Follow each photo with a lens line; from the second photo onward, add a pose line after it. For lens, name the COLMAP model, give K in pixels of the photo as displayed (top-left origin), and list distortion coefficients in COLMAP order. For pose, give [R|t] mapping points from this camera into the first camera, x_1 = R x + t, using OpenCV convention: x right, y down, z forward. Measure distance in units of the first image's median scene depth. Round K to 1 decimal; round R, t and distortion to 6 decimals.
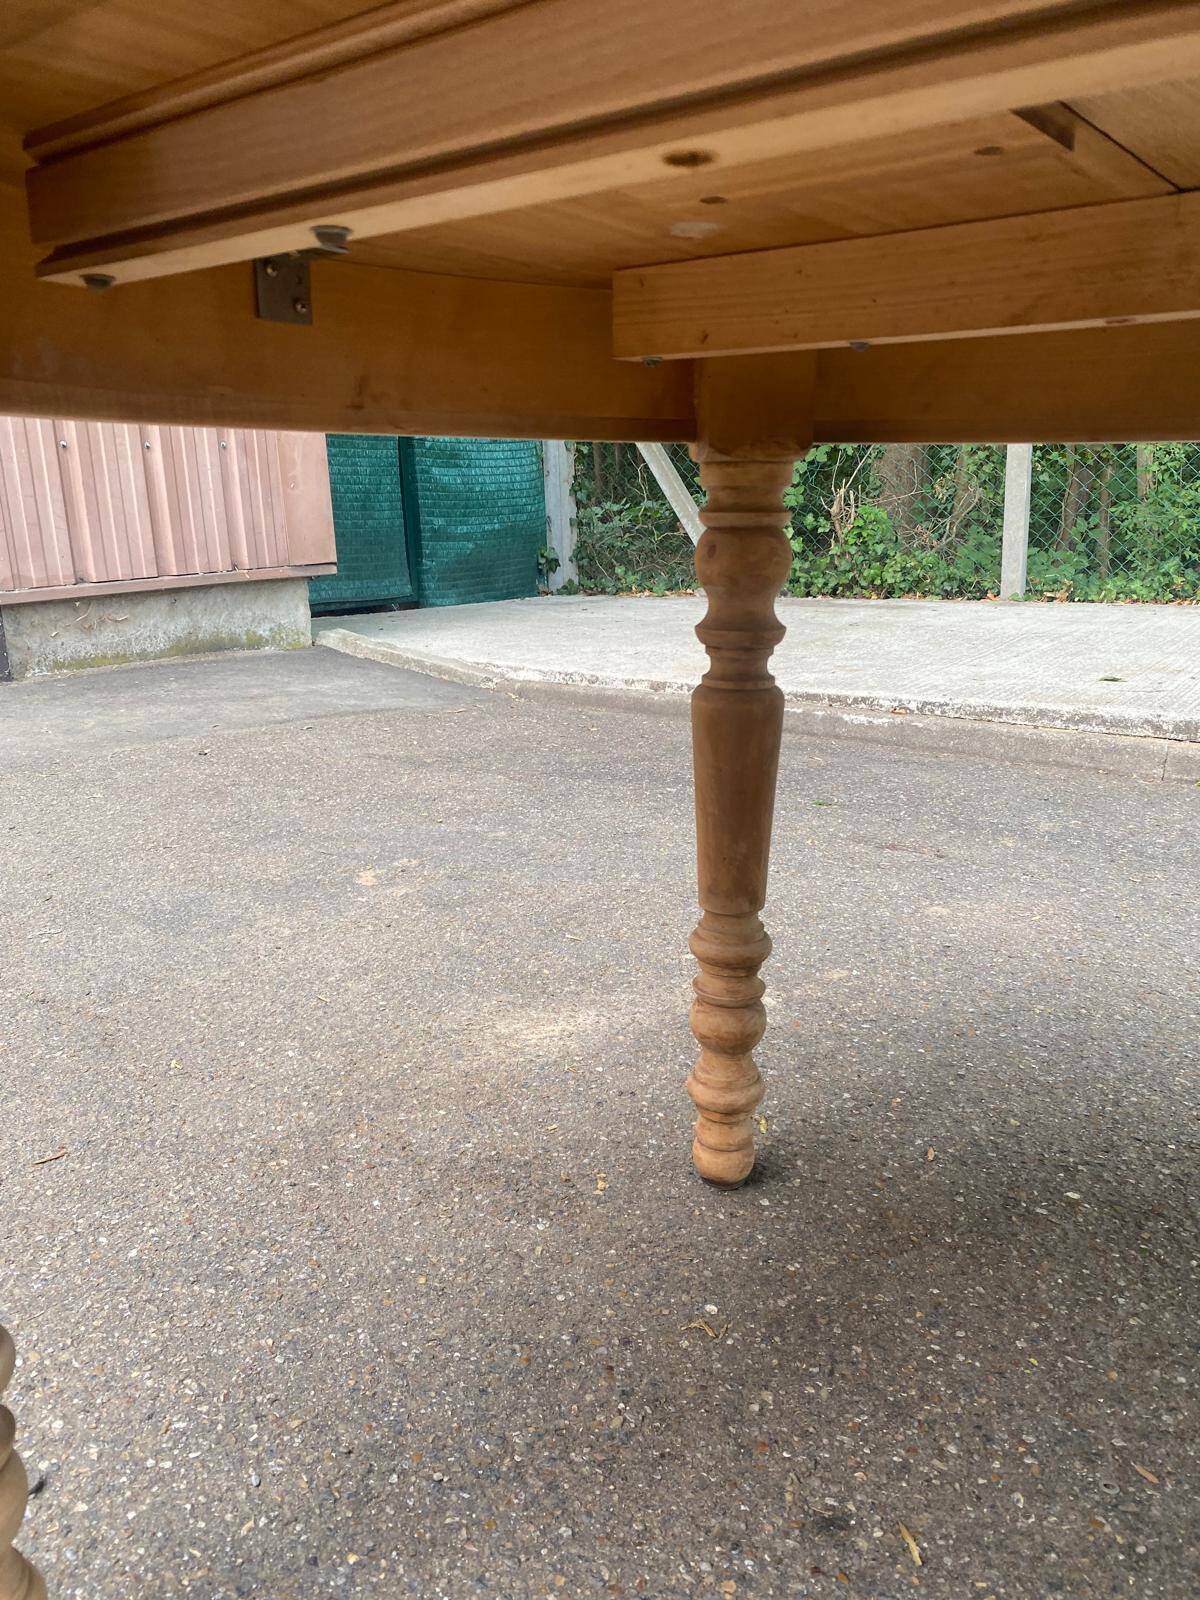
lens RADIAL K [[1207.6, 0, 589.0], [0, 1207.6, 815.0], [0, 0, 1]] dist [0.102323, -0.248078]
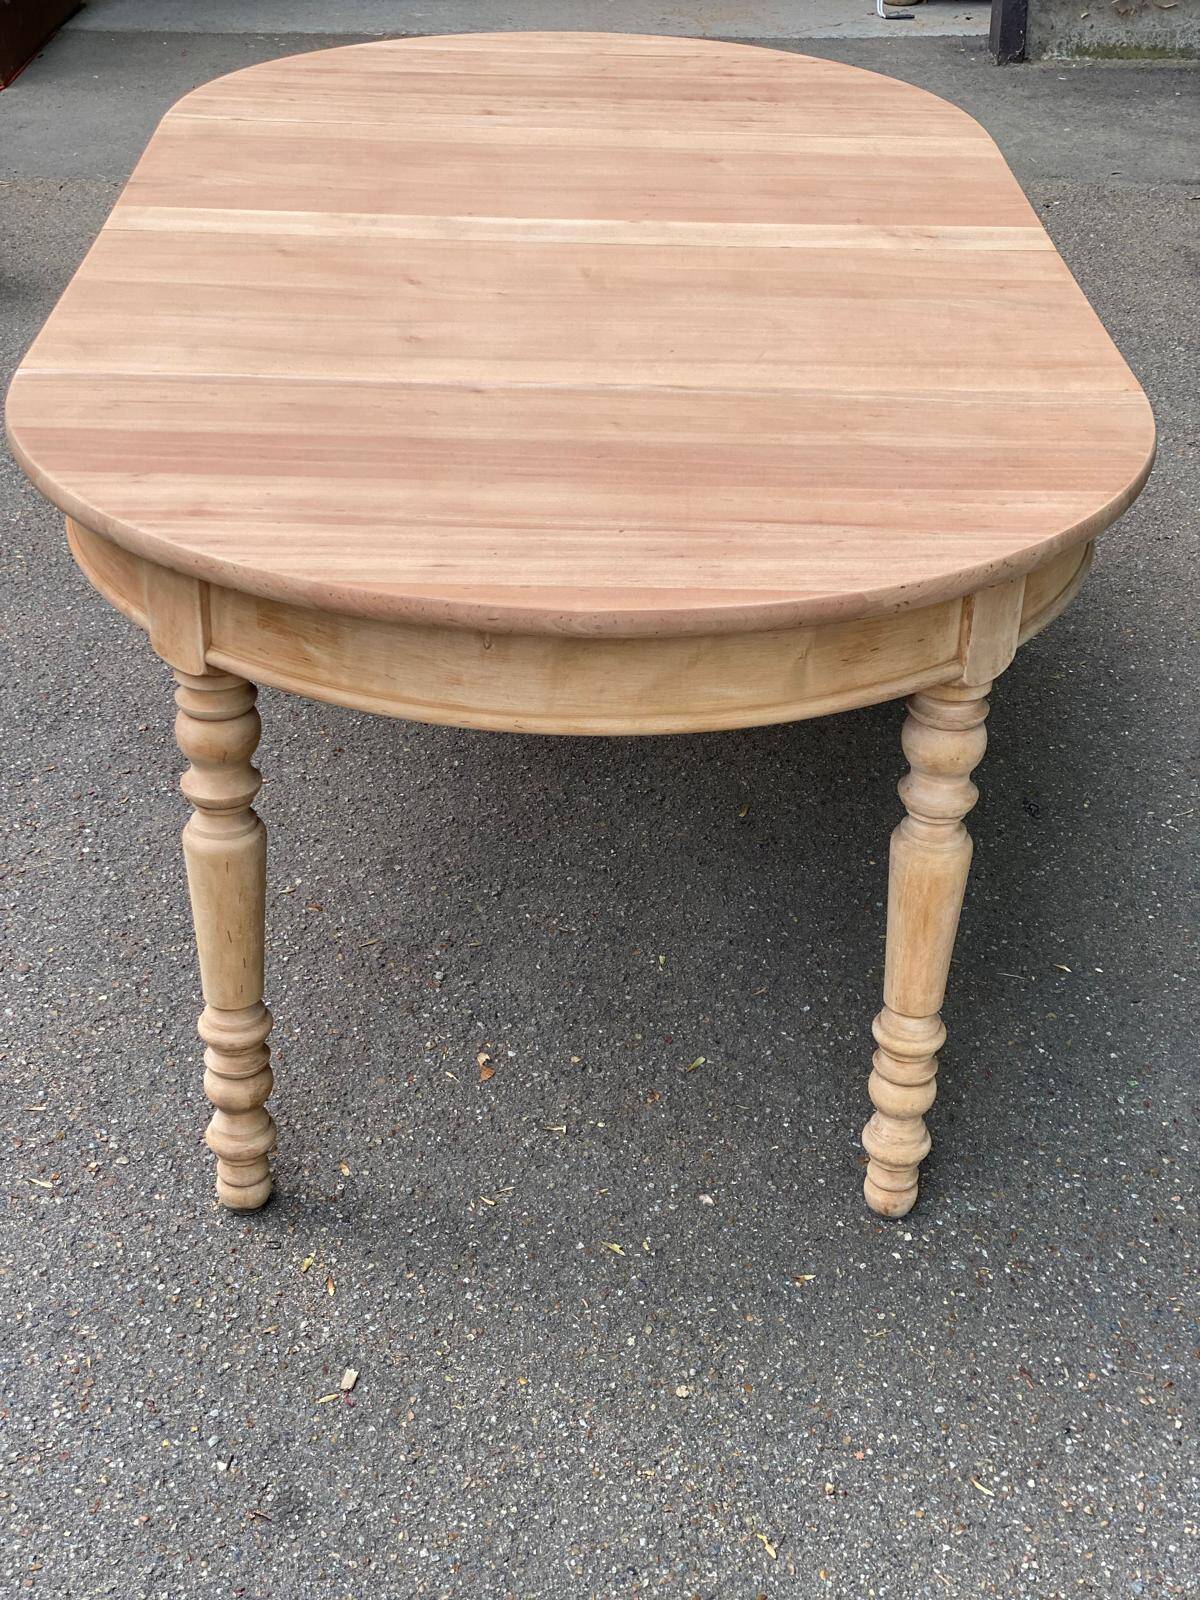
lens RADIAL K [[2384.4, 0, 600.0], [0, 2384.4, 800.0], [0, 0, 1]] dist [0.140790, -0.261257]
pose [[0.637417, 0.407615, -0.653874, 0.727082], [-0.223514, 0.909941, 0.349354, -0.166957], [0.737388, -0.076534, 0.671119, -0.486206]]
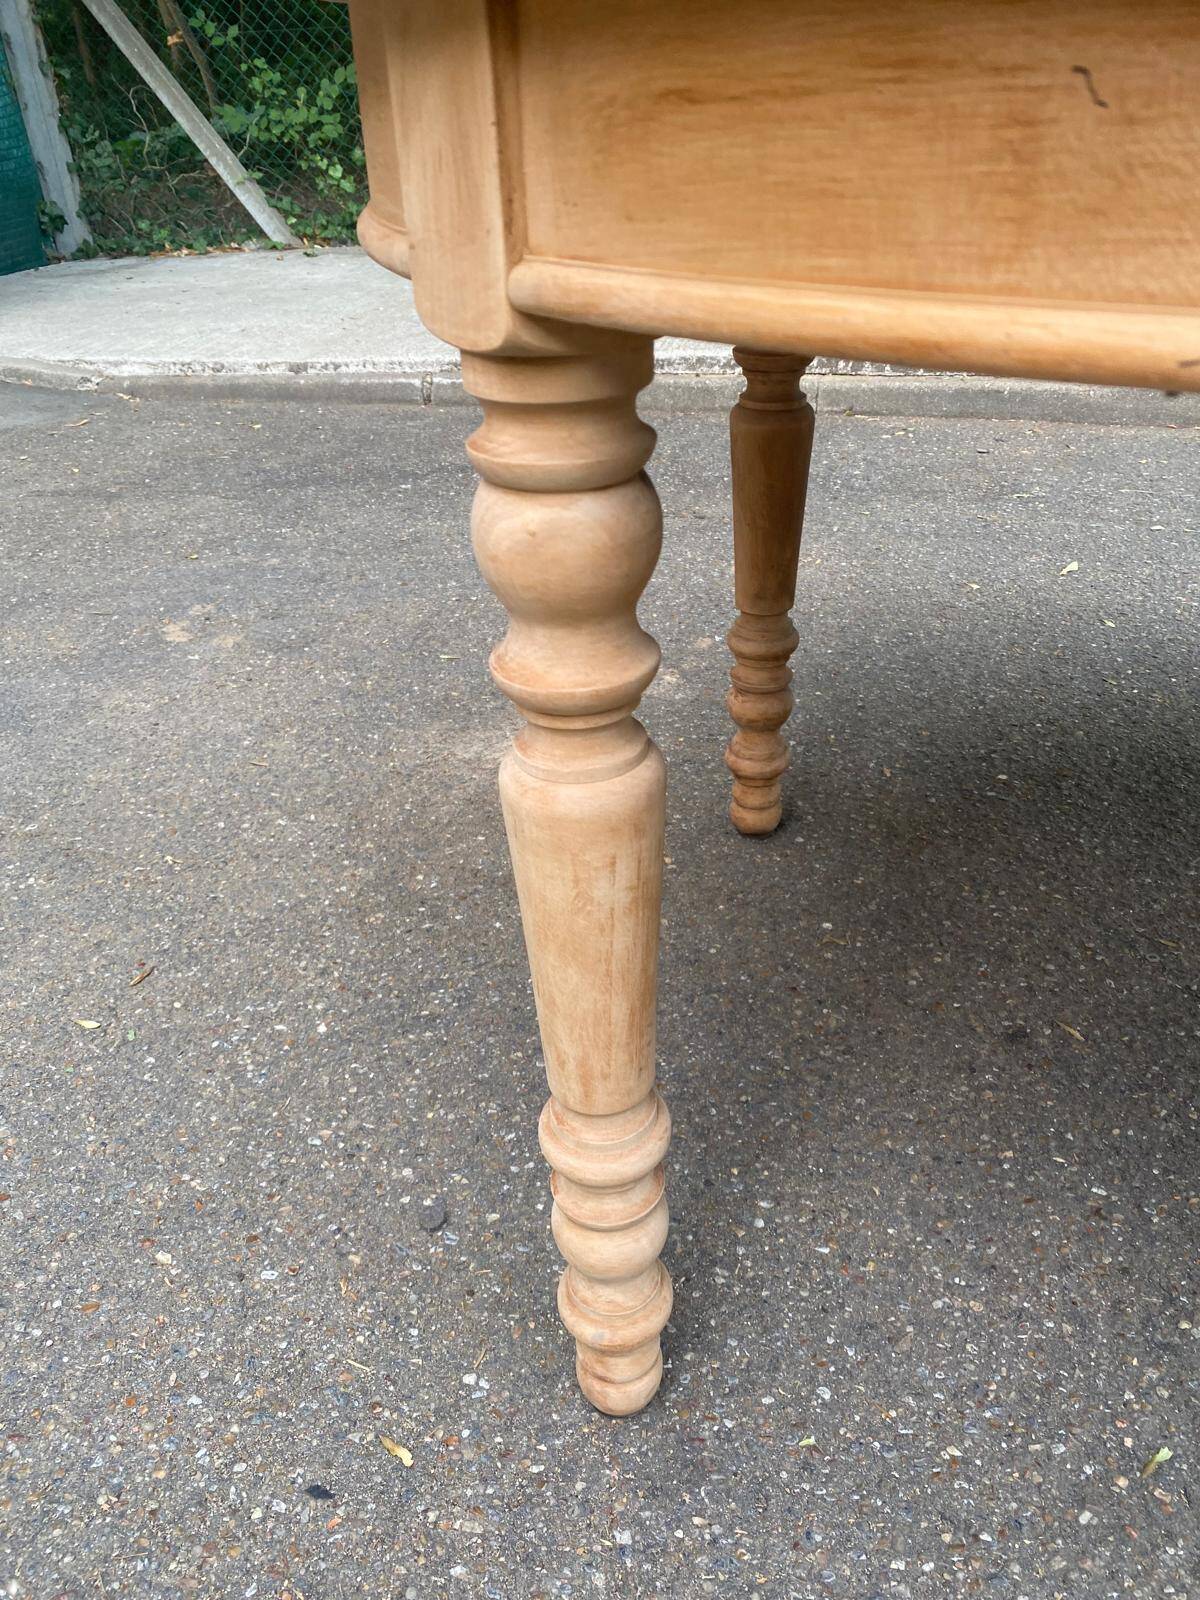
lens RADIAL K [[1230.6, 0, 603.6], [0, 1230.6, 775.6], [0, 0, 1]] dist [0.005847, -0.003071]
pose [[0.909438, -0.226110, 0.348993, -0.129467], [0.134966, 0.954314, 0.266587, -0.028312], [-0.393327, -0.195342, 0.898407, -0.004547]]
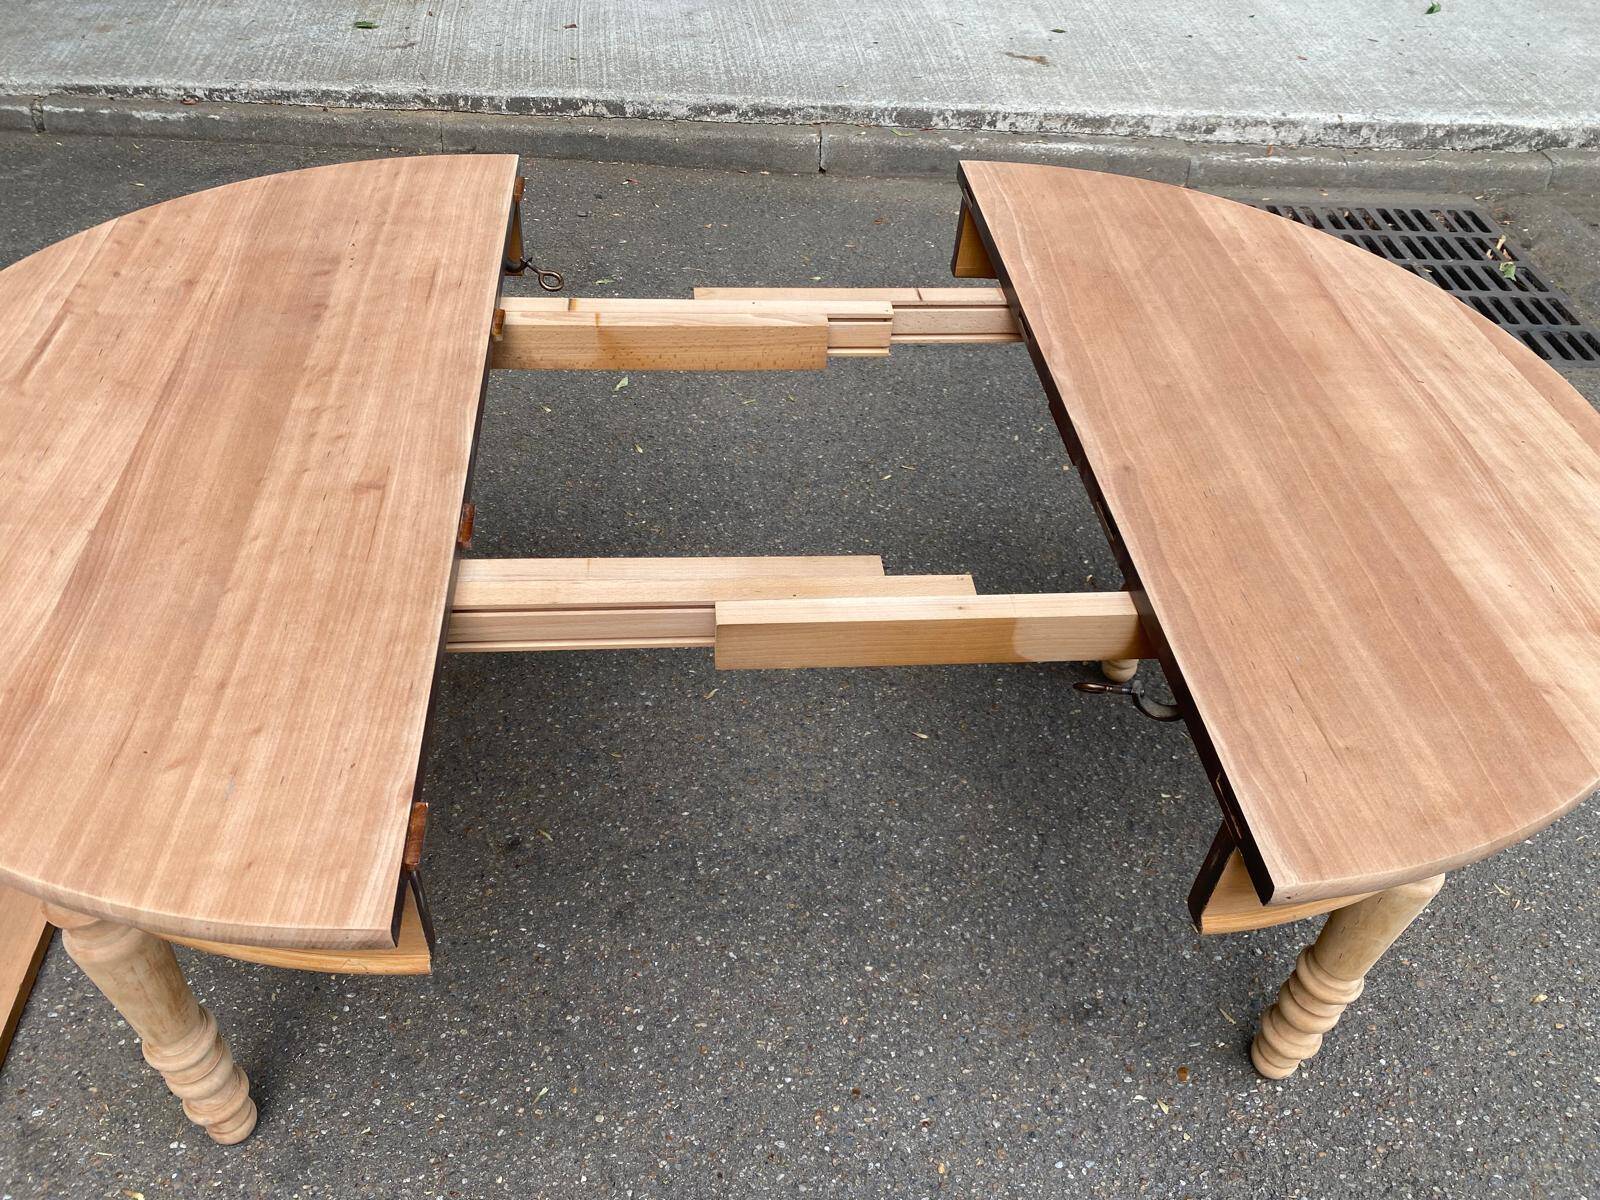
lens RADIAL K [[1239.6, 0, 805.2], [0, 1239.6, 576.3], [0, 0, 1]] dist [0.010492, -0.013637]
pose [[0.724251, -0.419139, 0.547524, -0.095534], [0.096475, 0.847832, 0.521415, -0.206163], [-0.682754, -0.324814, 0.654480, -0.152981]]
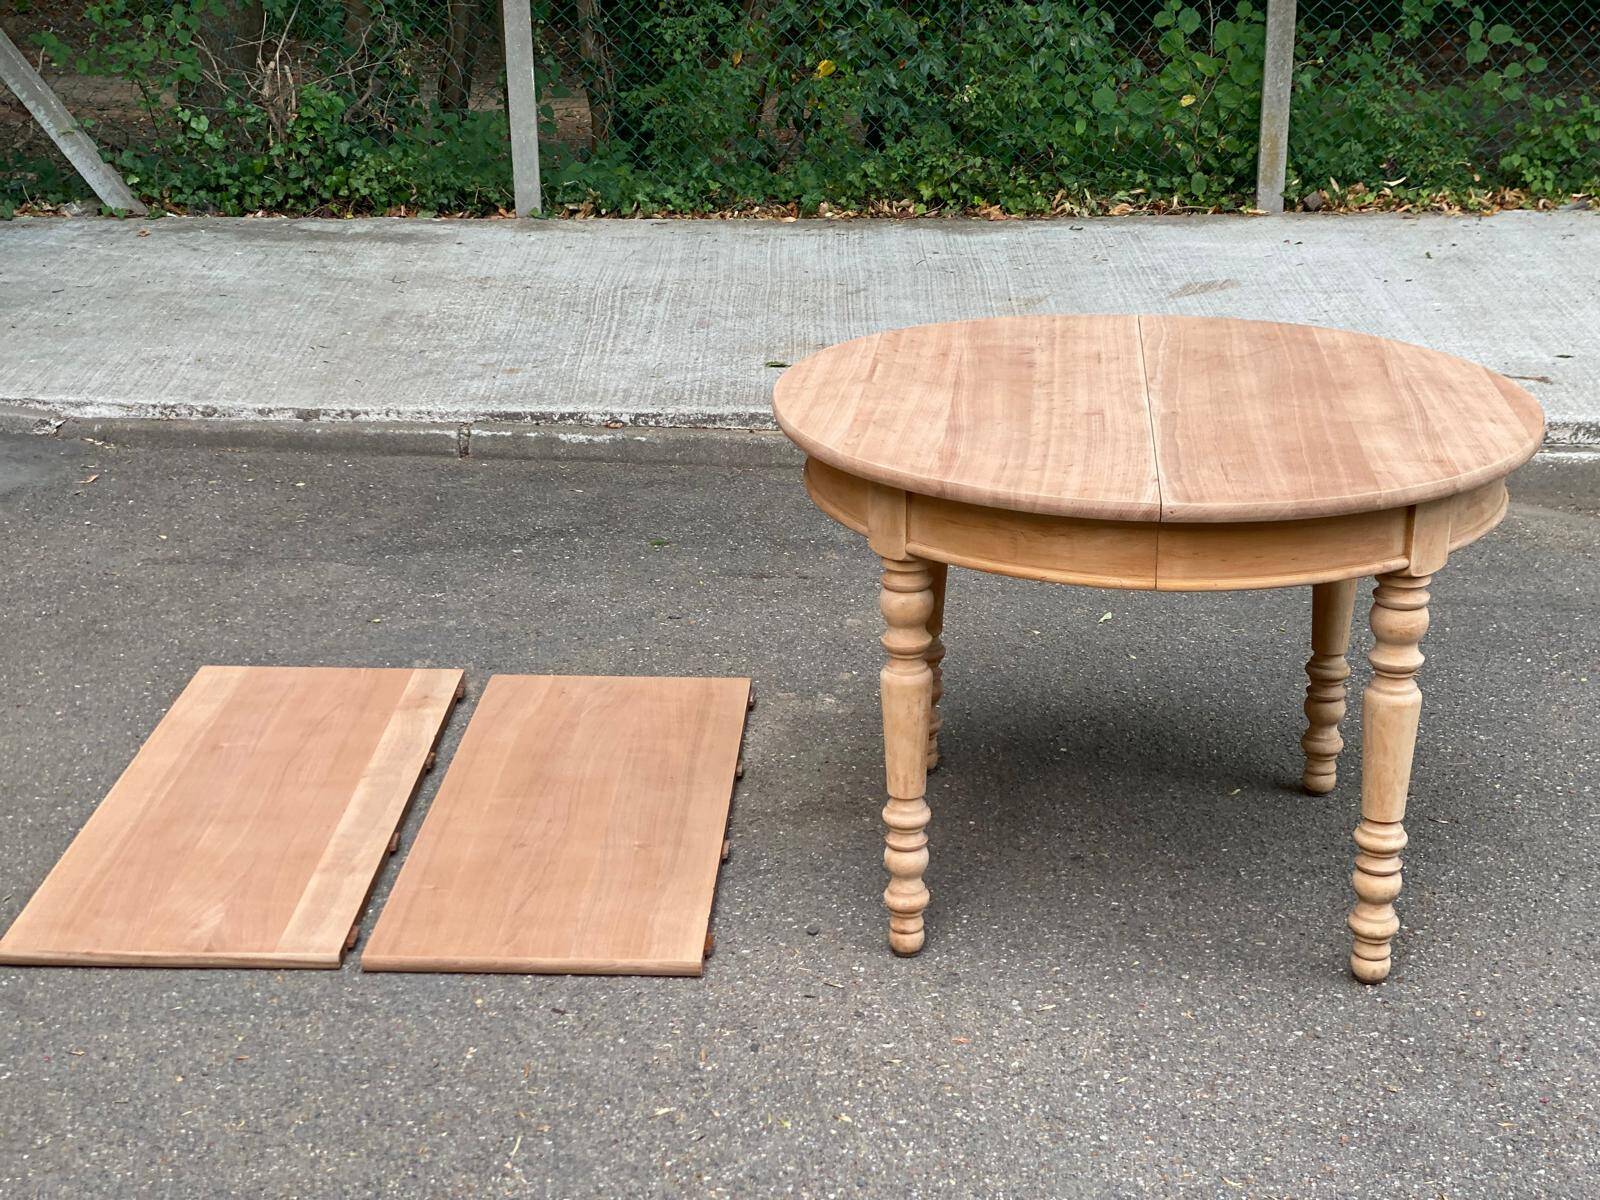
lens RADIAL K [[2384.4, 0, 804.8], [0, 2384.4, 625.6], [0, 0, 1]] dist [0.140790, -0.261257]
pose [[0.812521, -0.179921, 0.554471, -0.615820], [0.127994, 0.983029, 0.131422, -0.136654], [-0.568707, -0.035815, 0.821760, -0.587159]]
